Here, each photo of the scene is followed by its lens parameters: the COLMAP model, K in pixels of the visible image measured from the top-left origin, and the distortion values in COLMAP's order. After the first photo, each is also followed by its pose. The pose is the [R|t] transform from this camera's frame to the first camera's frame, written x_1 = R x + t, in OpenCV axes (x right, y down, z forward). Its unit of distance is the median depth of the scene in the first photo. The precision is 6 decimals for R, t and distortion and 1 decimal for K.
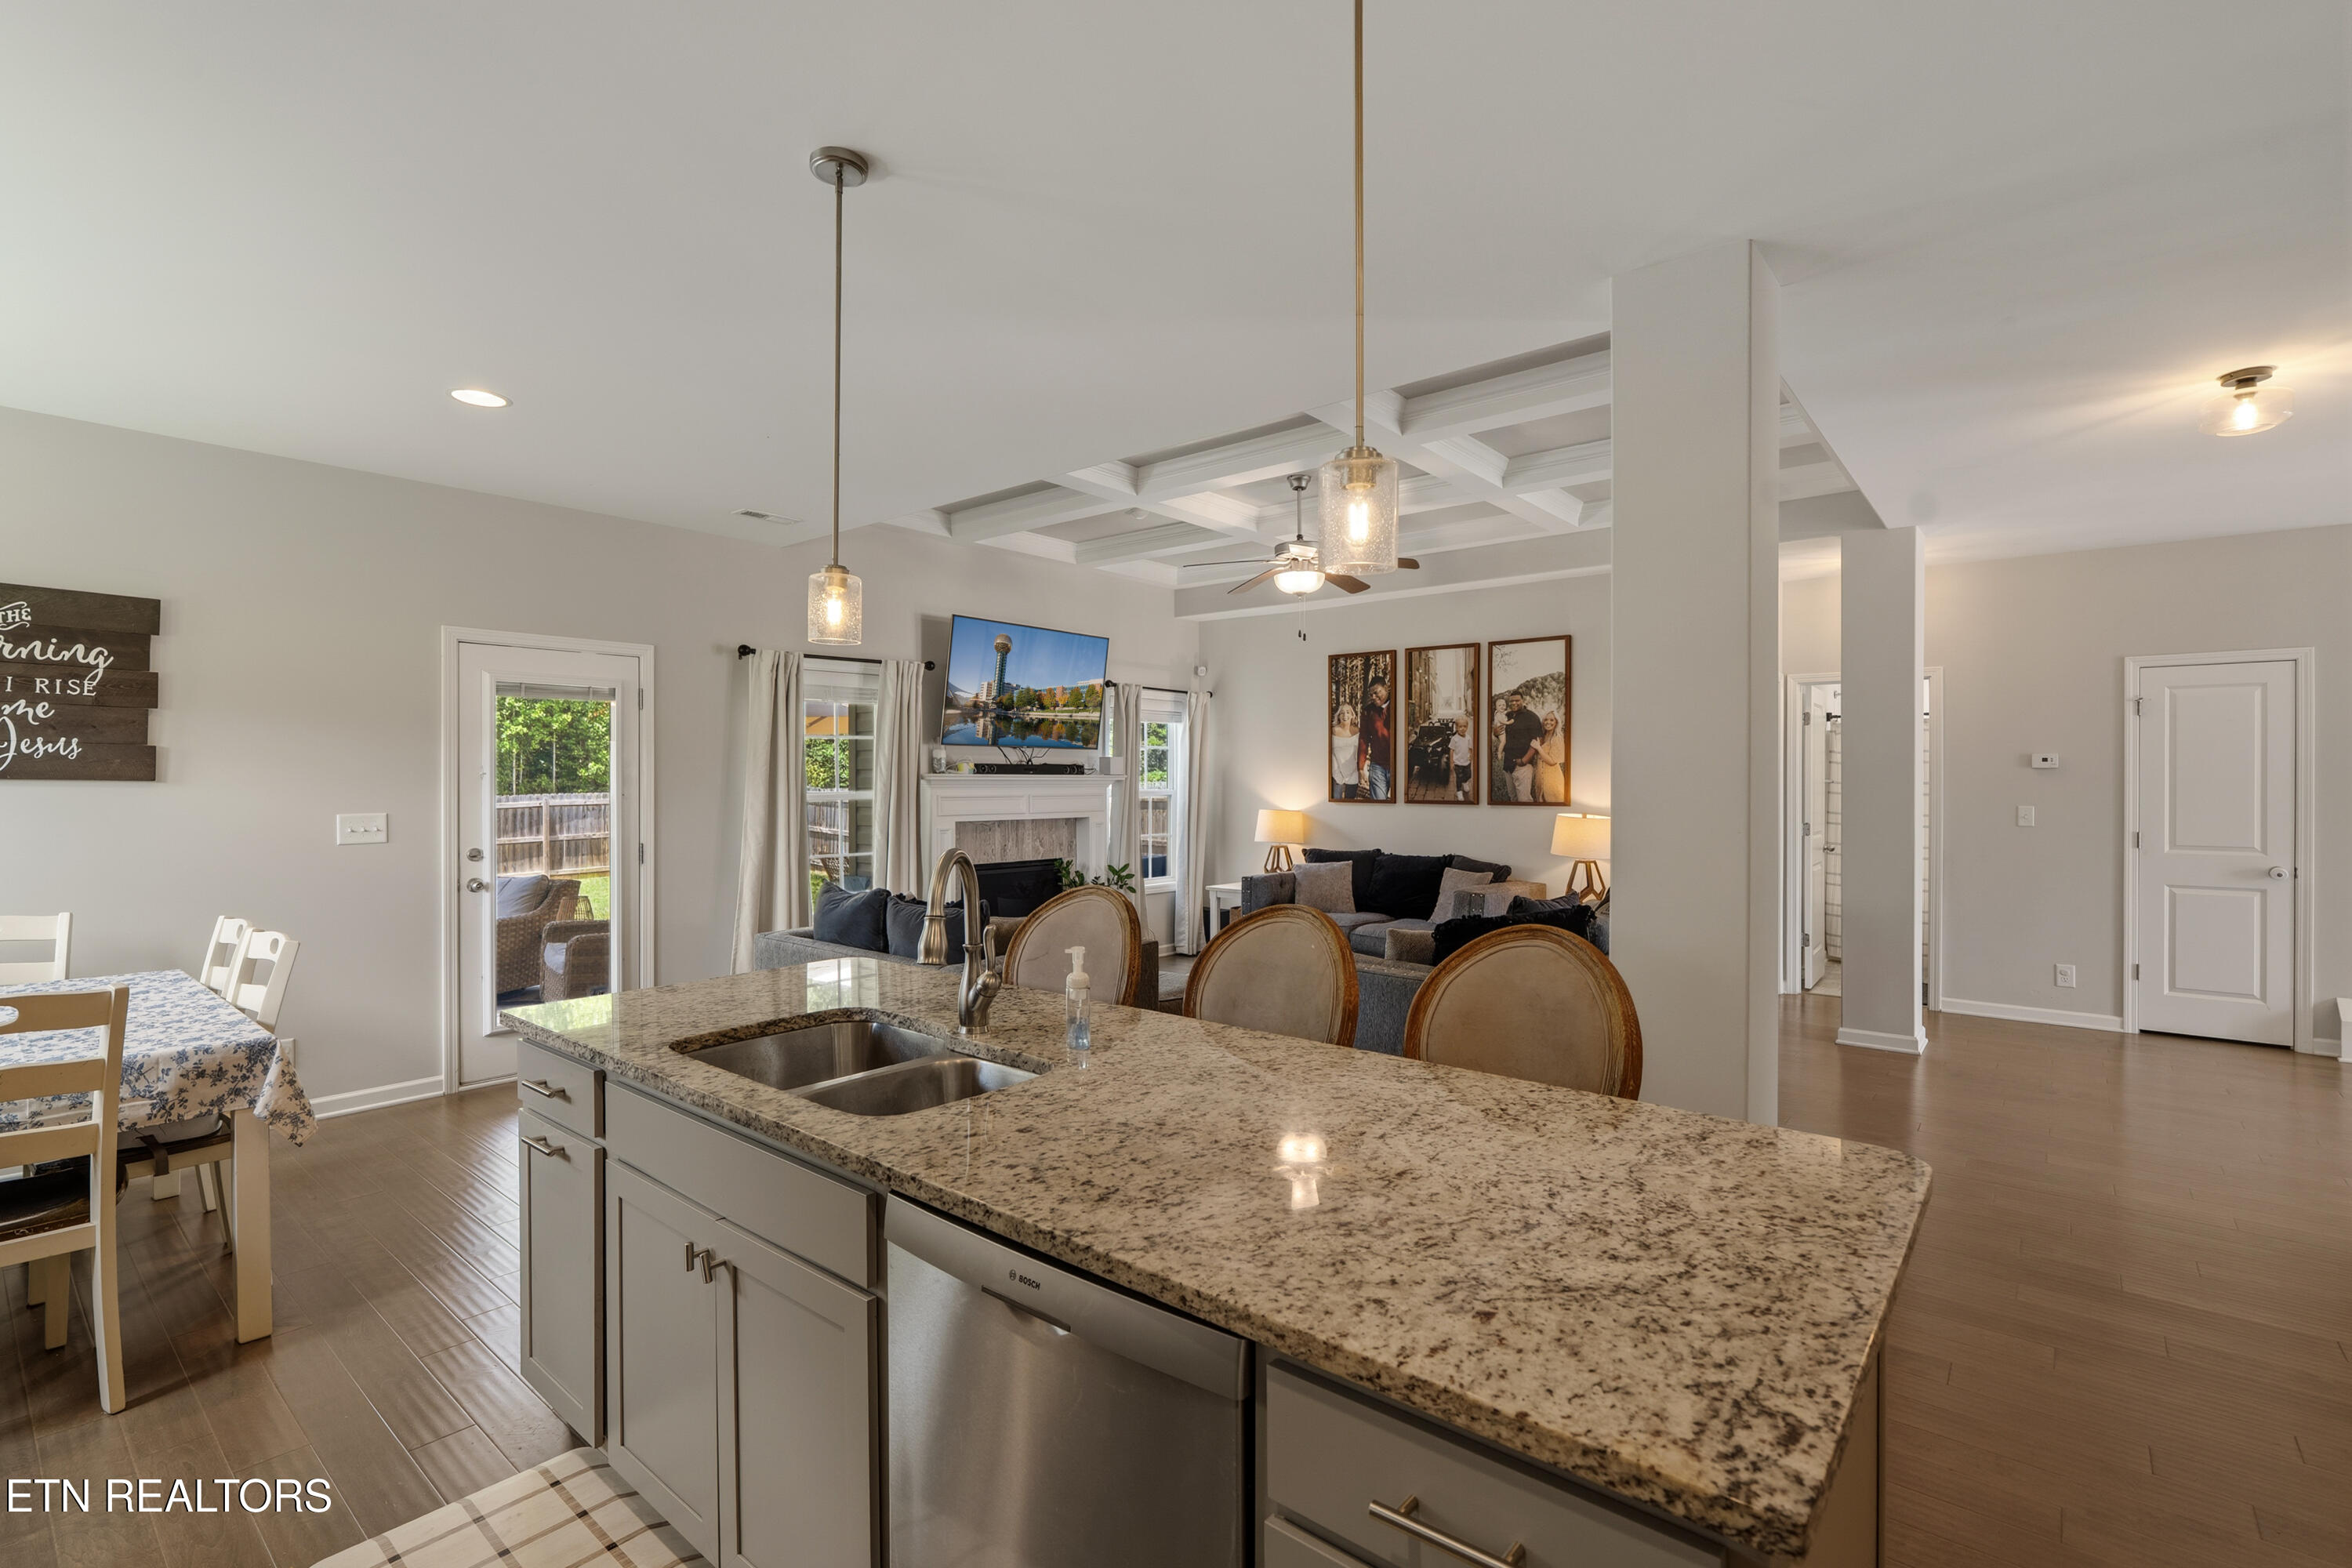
lens RADIAL K [[1081.7, 0, 1166.8], [0, 1081.7, 789.8], [0, 0, 1]] dist [0.000941, 0.000020]
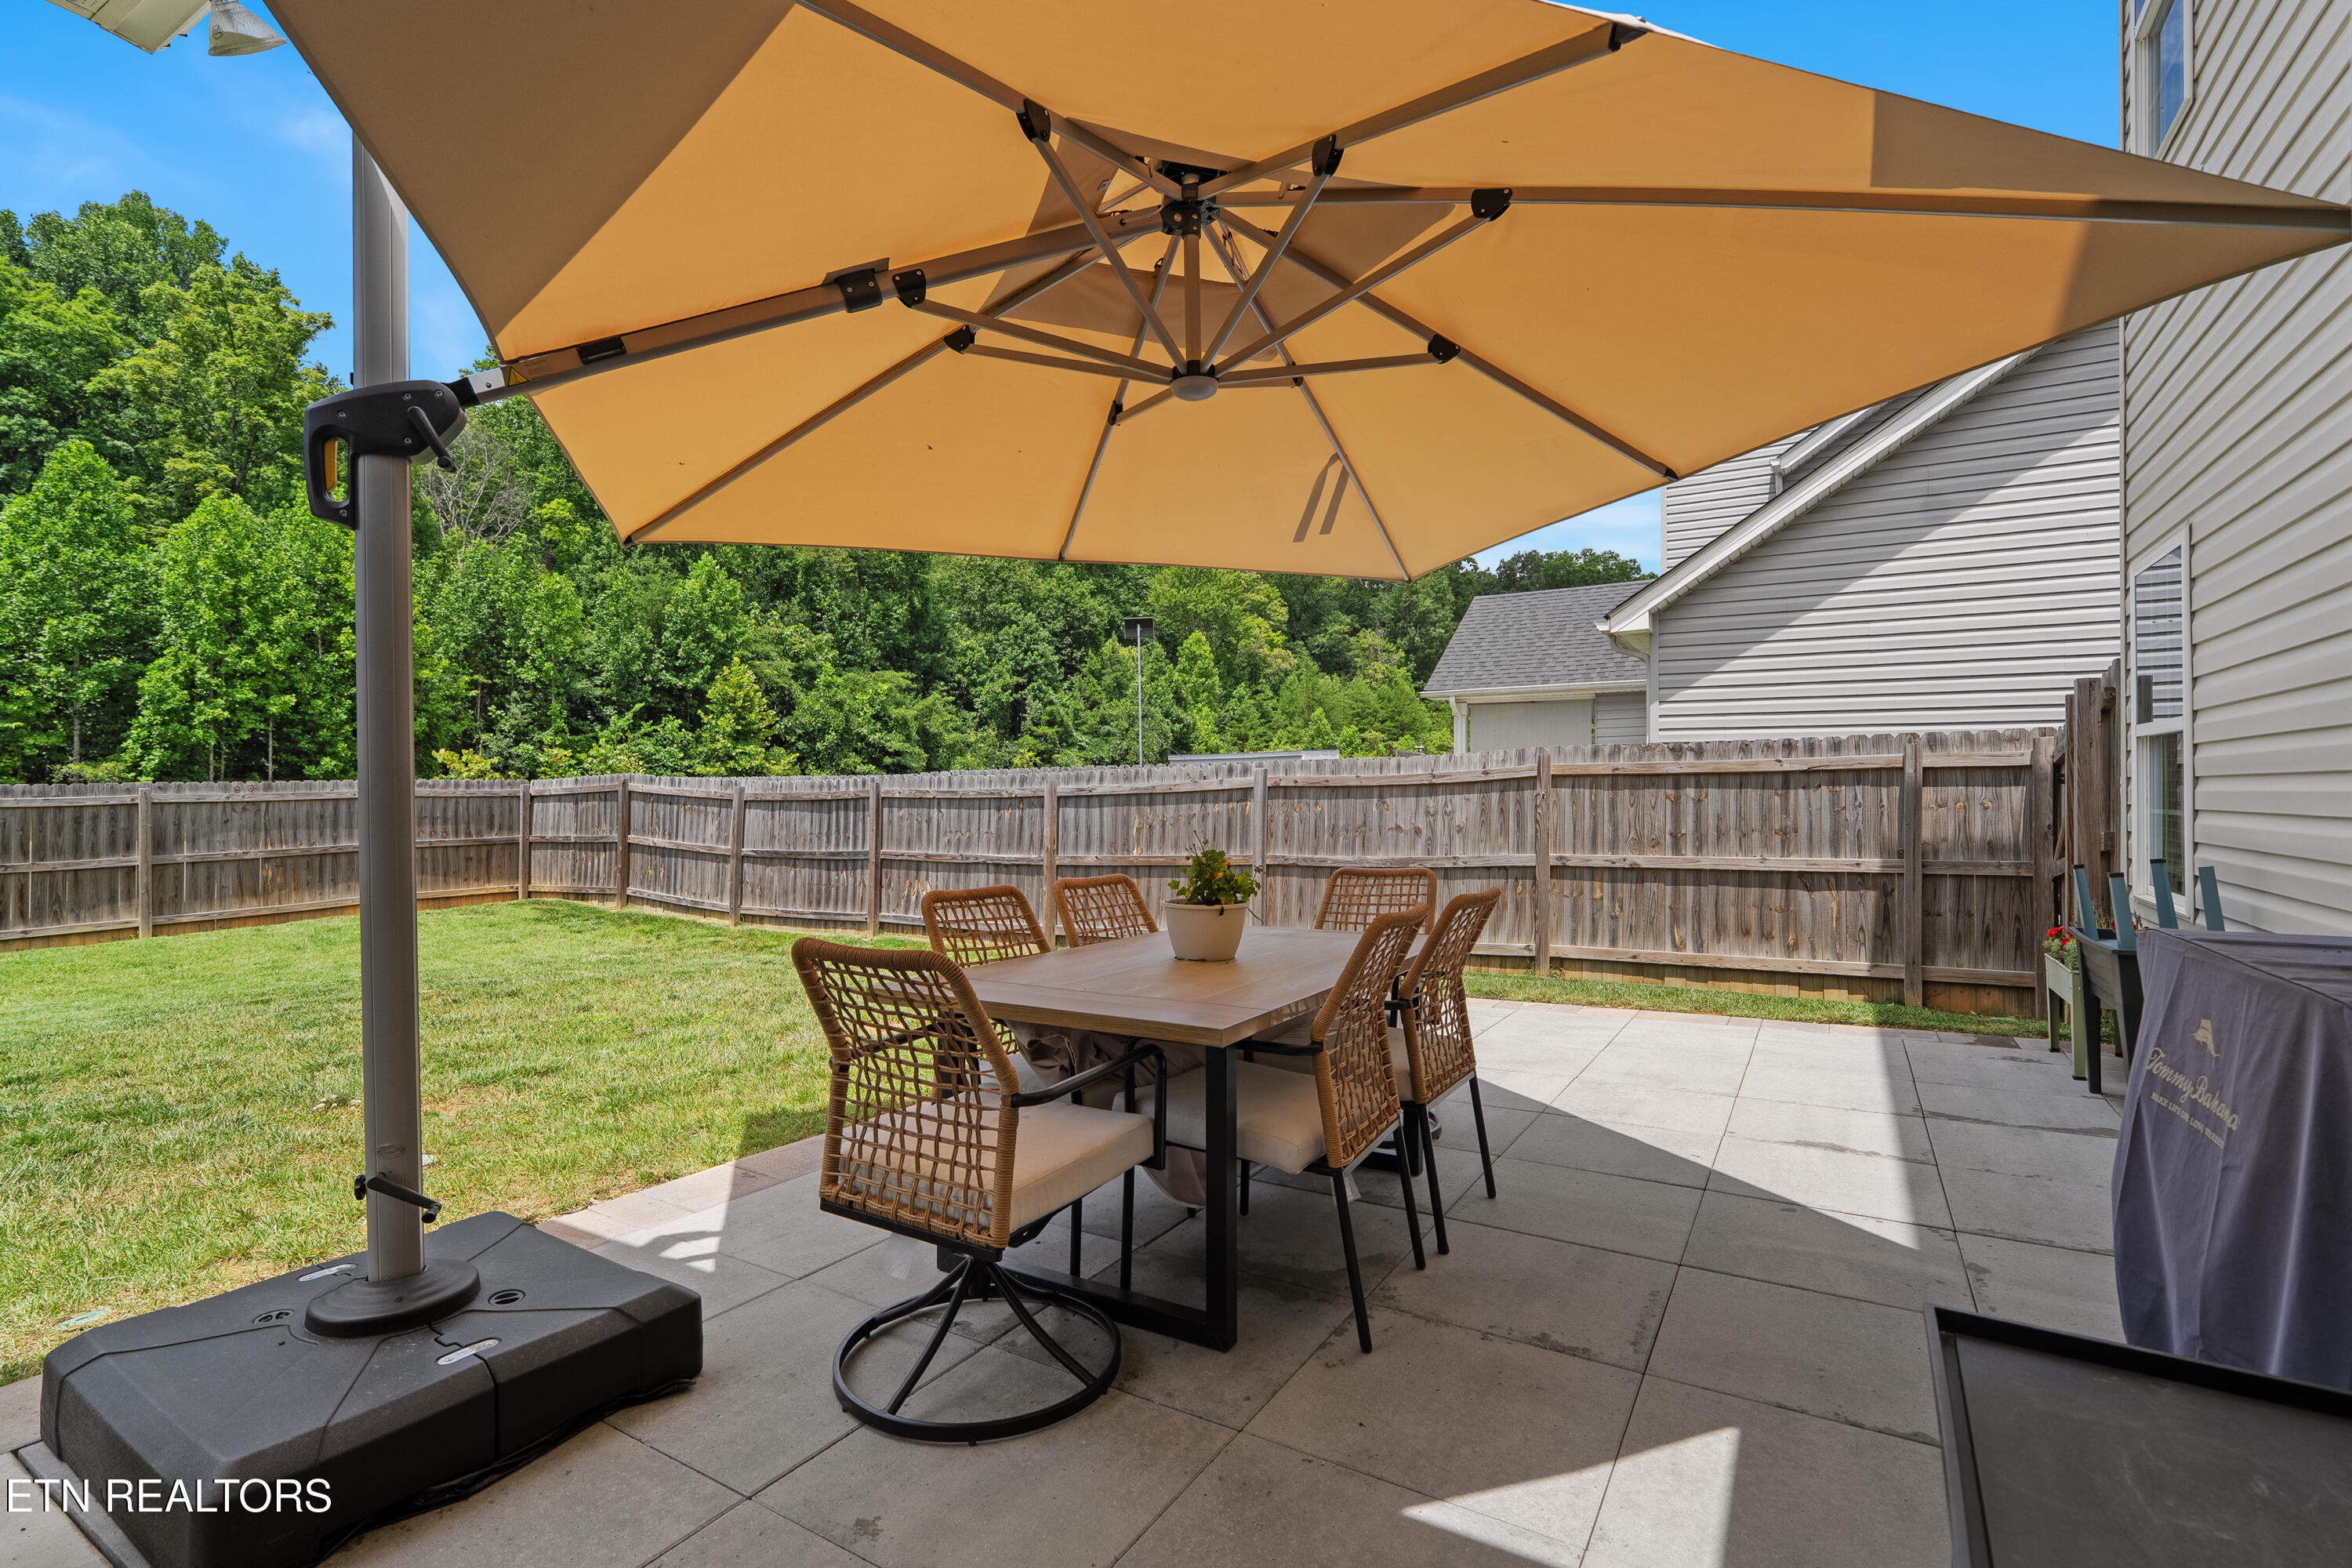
lens RADIAL K [[1081.7, 0, 1170.0], [0, 1081.7, 787.8], [0, 0, 1]] dist [0.000941, 0.000020]
pose [[0.988640, -0.003145, 0.150270, -0.053162], [0.004564, 0.999948, -0.009098, 0.005977], [-0.150234, 0.009680, 0.988603, 0.150534]]
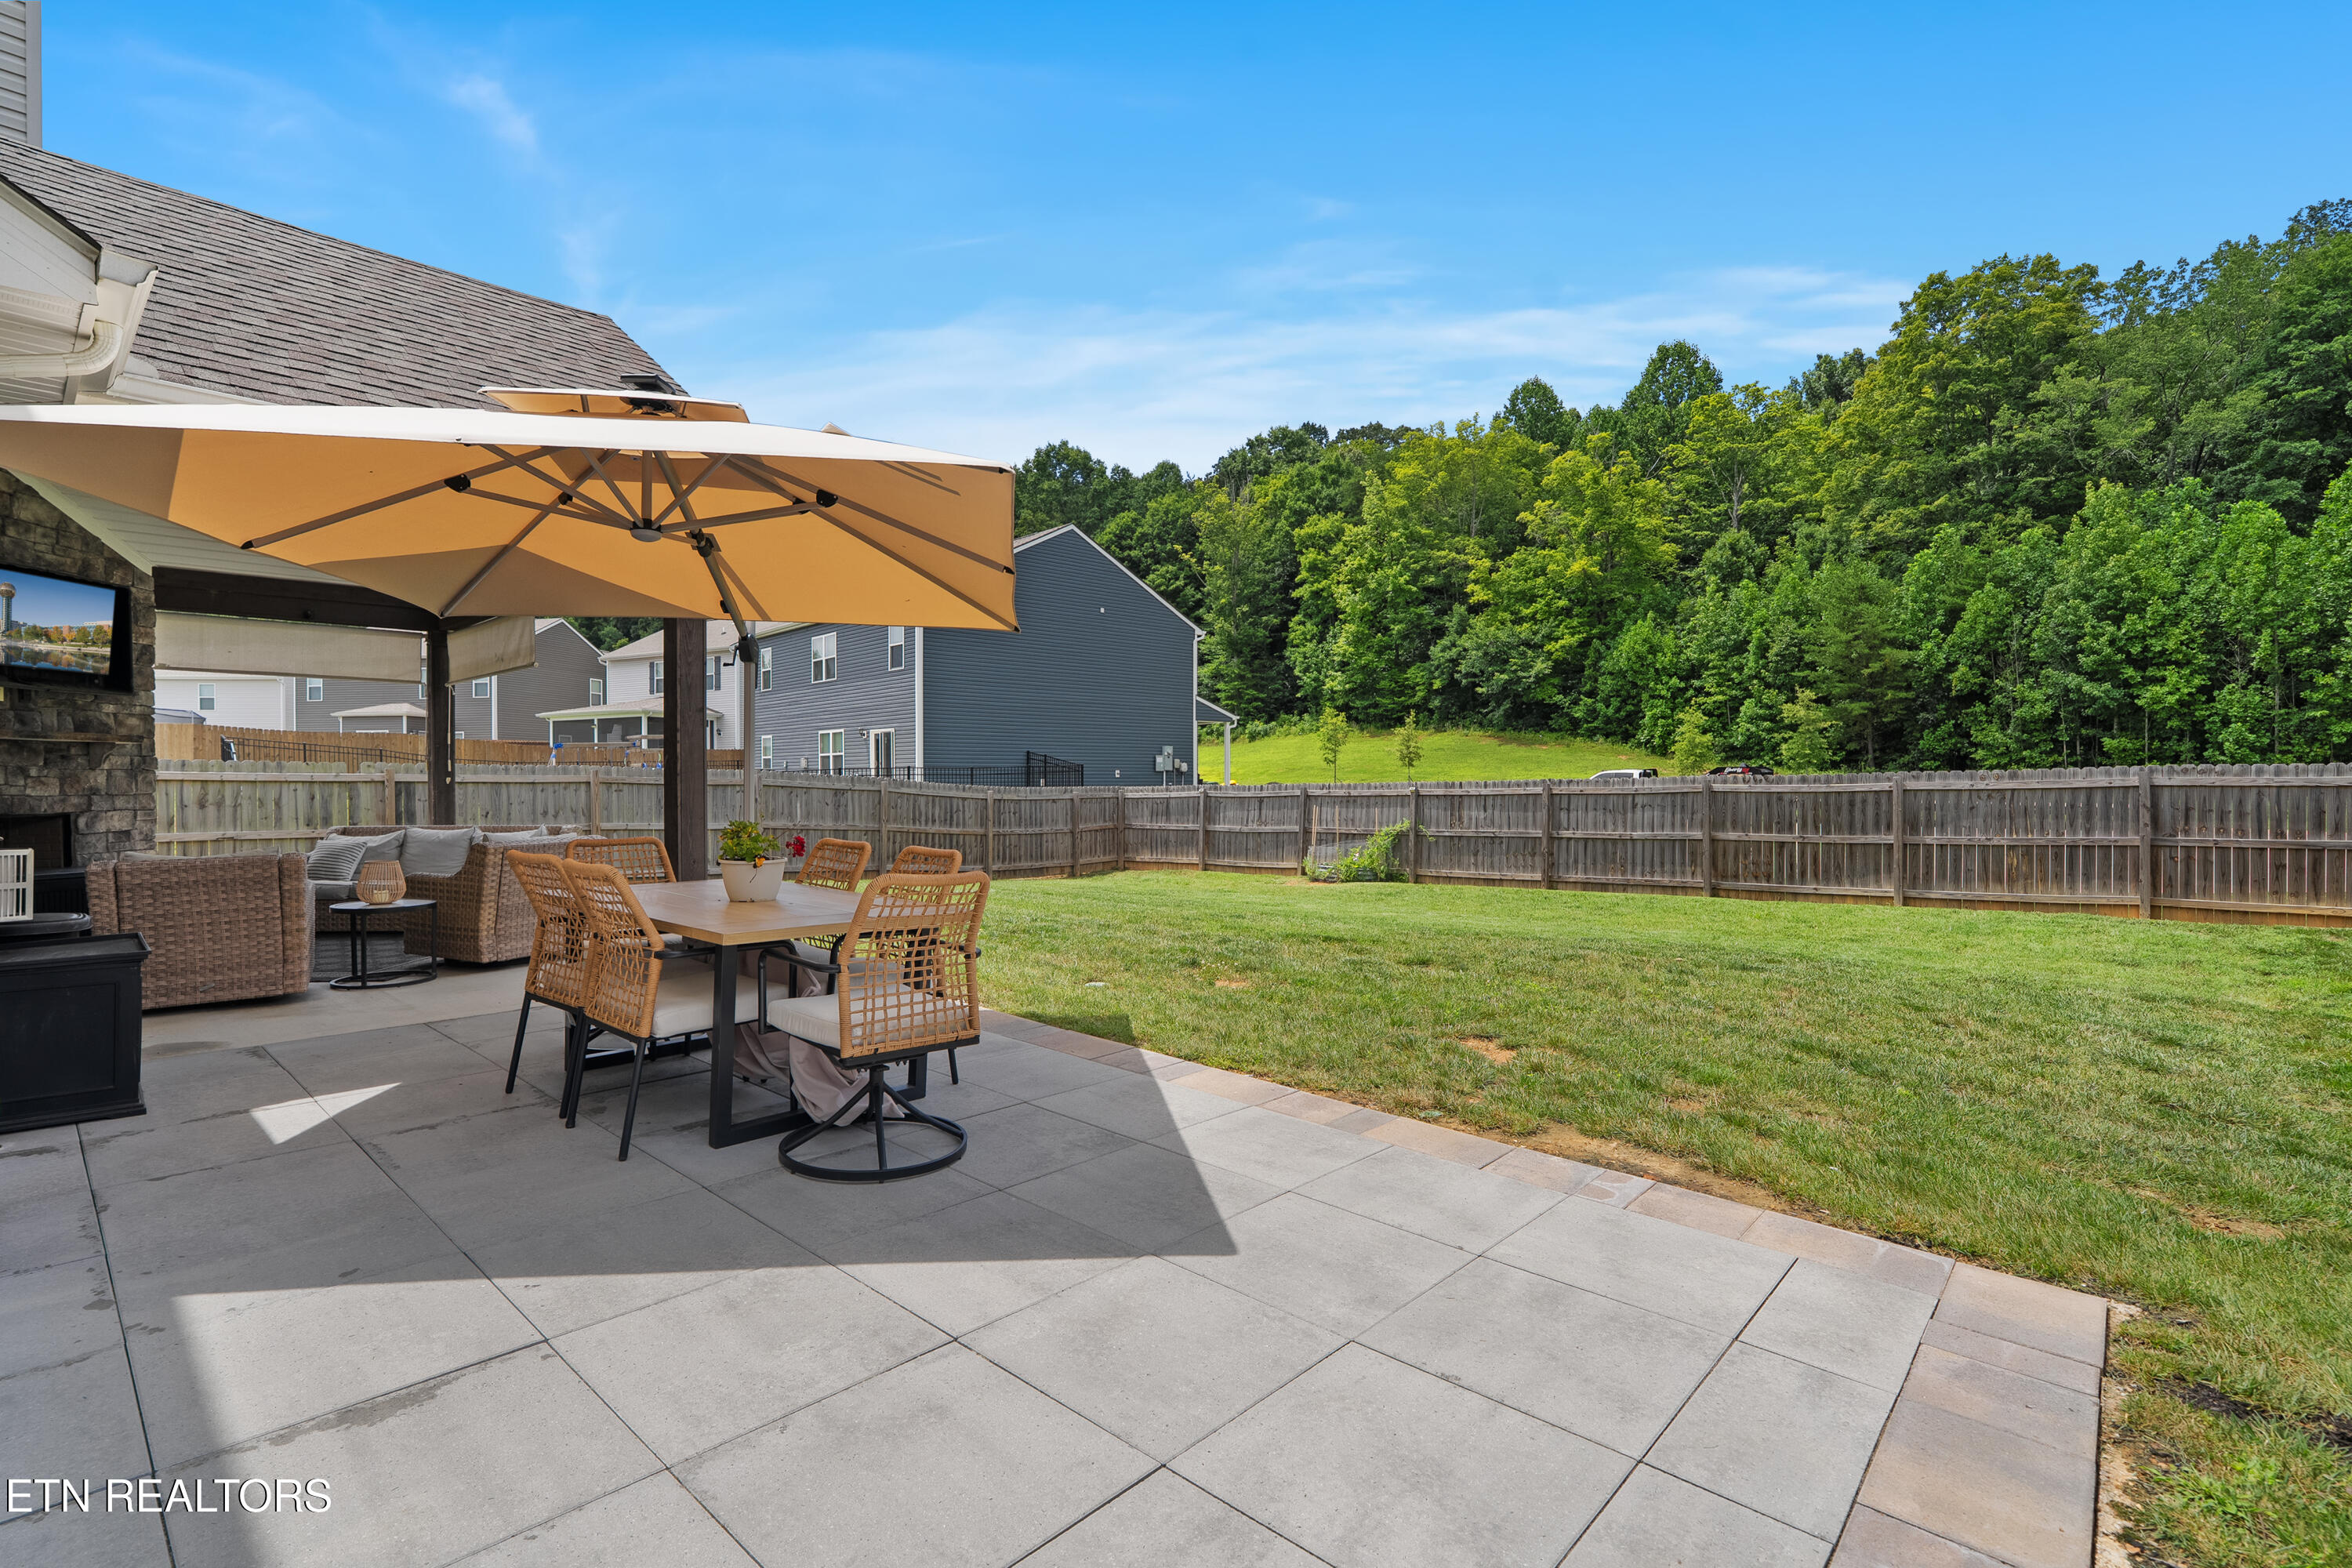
lens RADIAL K [[1081.7, 0, 1162.9], [0, 1081.7, 784.9], [0, 0, 1]] dist [0.000941, 0.000020]
pose [[-0.045269, 0.000353, -0.998975, 0.042094], [-0.007403, 0.999972, 0.000689, 0.006127], [0.998947, 0.007427, -0.045265, 0.248911]]
